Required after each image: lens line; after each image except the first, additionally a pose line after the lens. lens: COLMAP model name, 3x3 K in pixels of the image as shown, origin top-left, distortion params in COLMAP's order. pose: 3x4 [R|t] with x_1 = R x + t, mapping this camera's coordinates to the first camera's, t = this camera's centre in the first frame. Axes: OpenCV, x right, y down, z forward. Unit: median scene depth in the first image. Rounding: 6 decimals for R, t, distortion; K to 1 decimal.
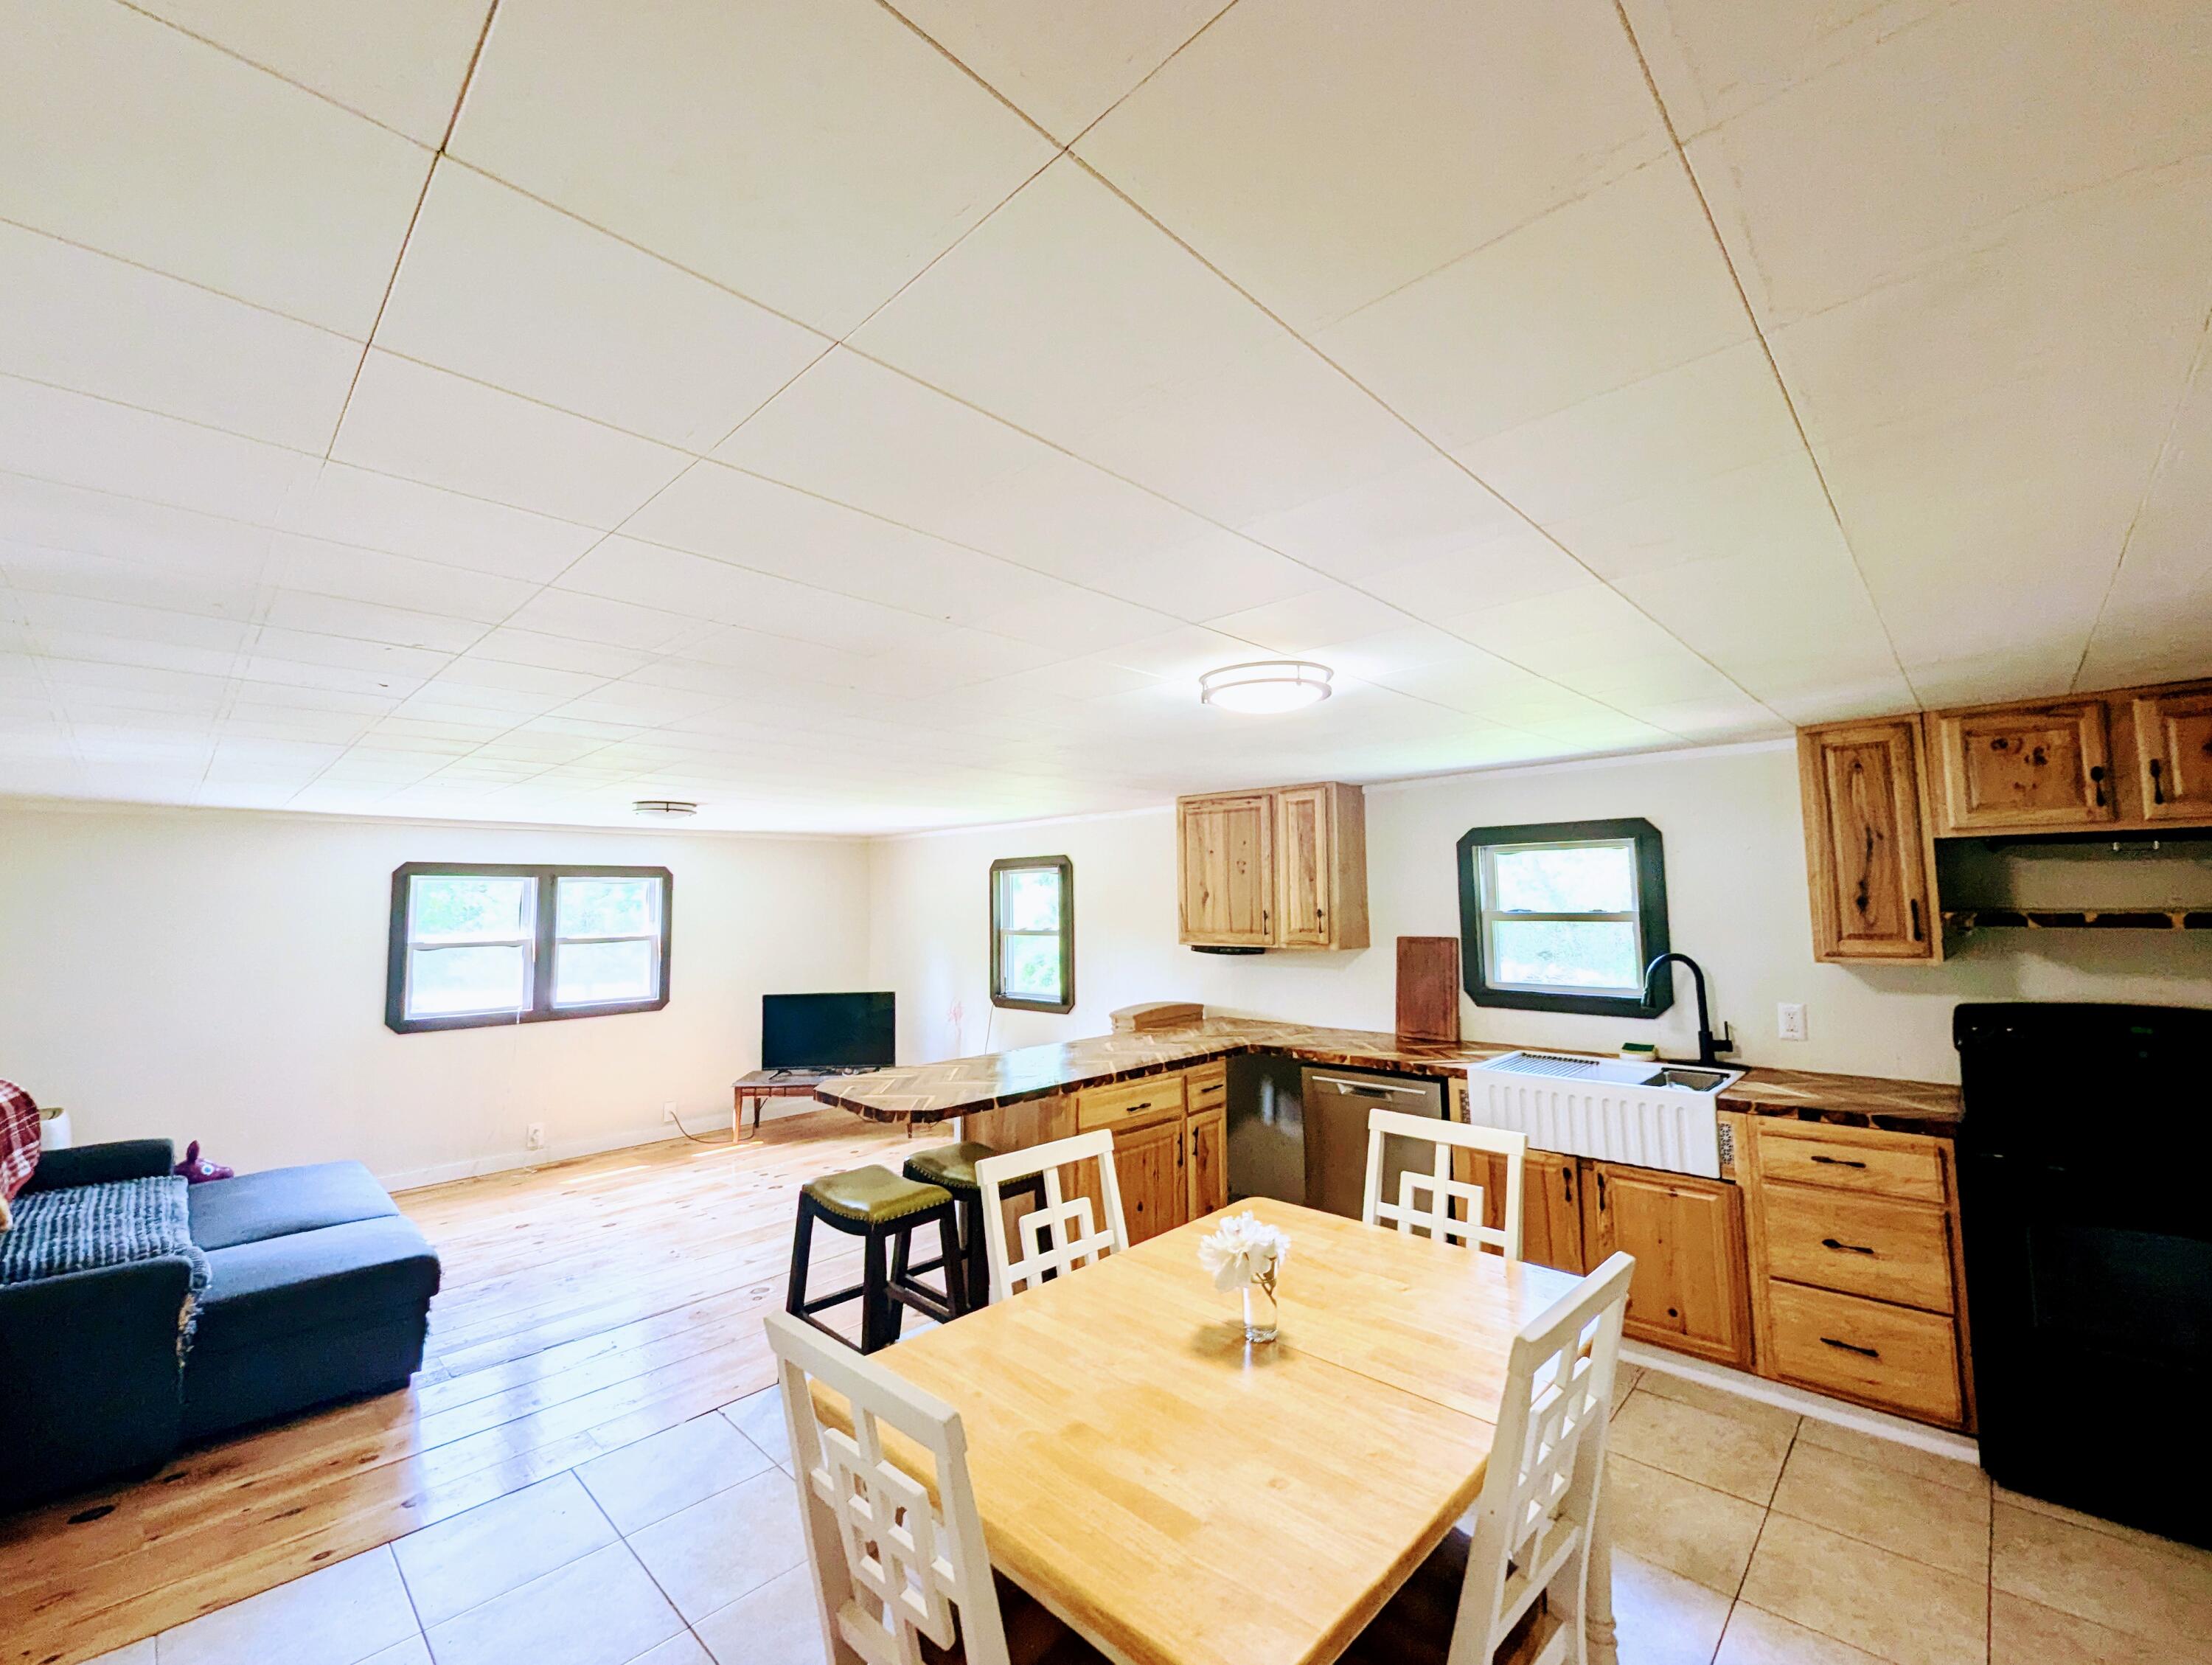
lens RADIAL K [[920.8, 0, 1106.0], [0, 920.8, 832.5], [0, 0, 1]] dist [0.000412, -0.000012]
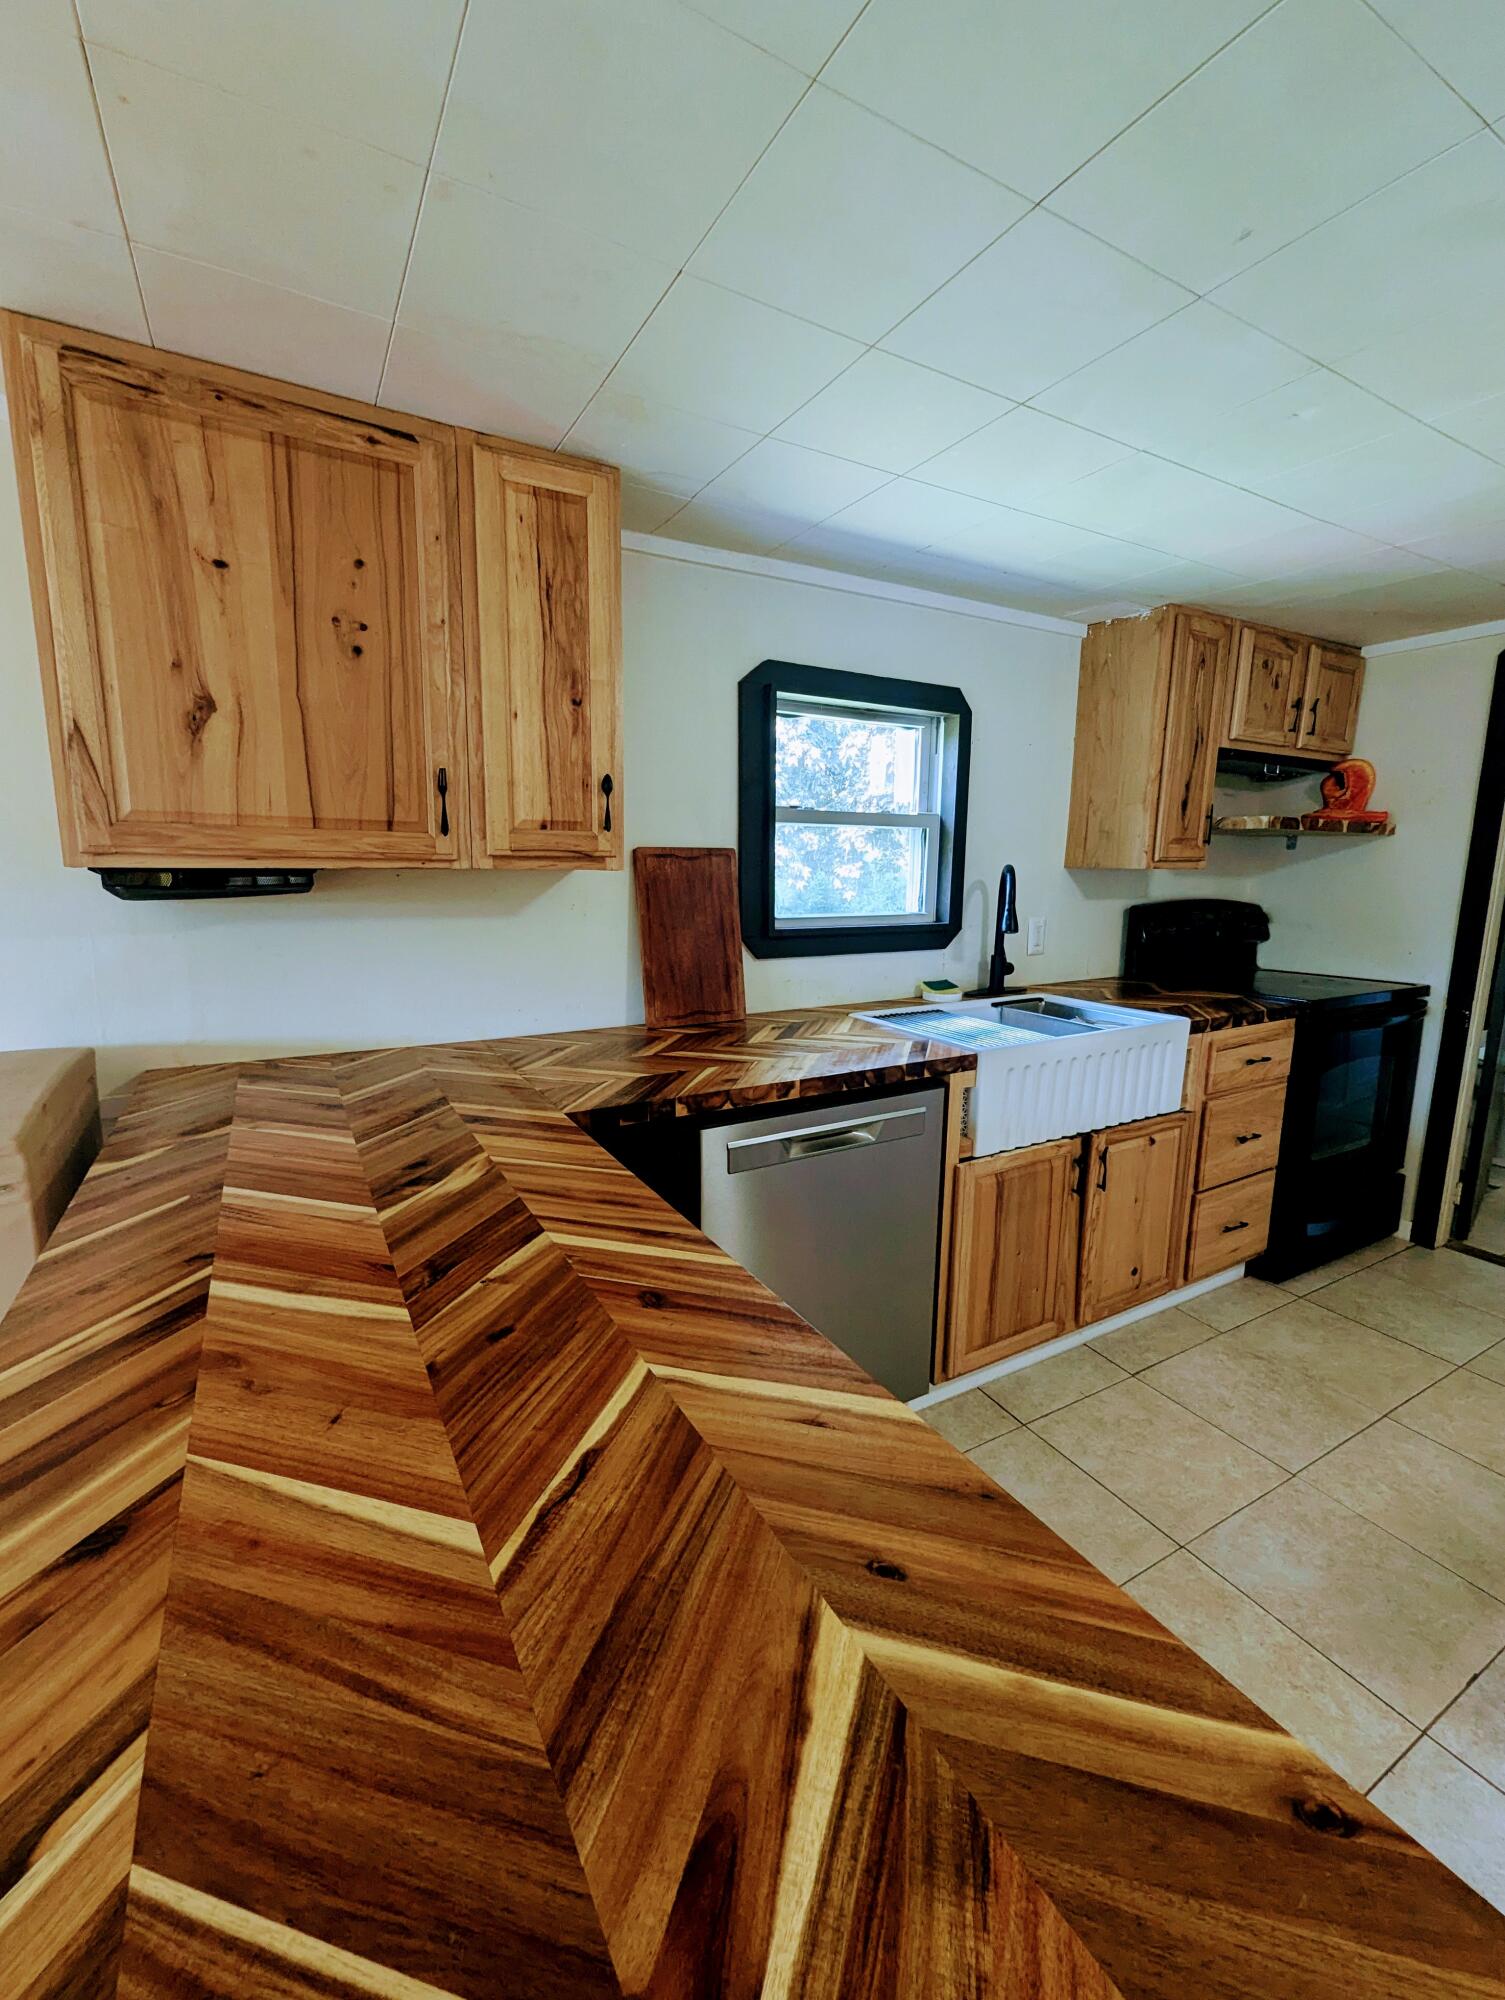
lens RADIAL K [[832.5, 0, 752.5], [0, 832.5, 1000.0], [0, 0, 1]] dist [0.000412, -0.000012]
pose [[0.281692, -0.142571, 0.948854, -0.147673], [-0.080214, 0.981938, 0.171356, 0.124490], [-0.956146, -0.124381, 0.265168, 0.887280]]
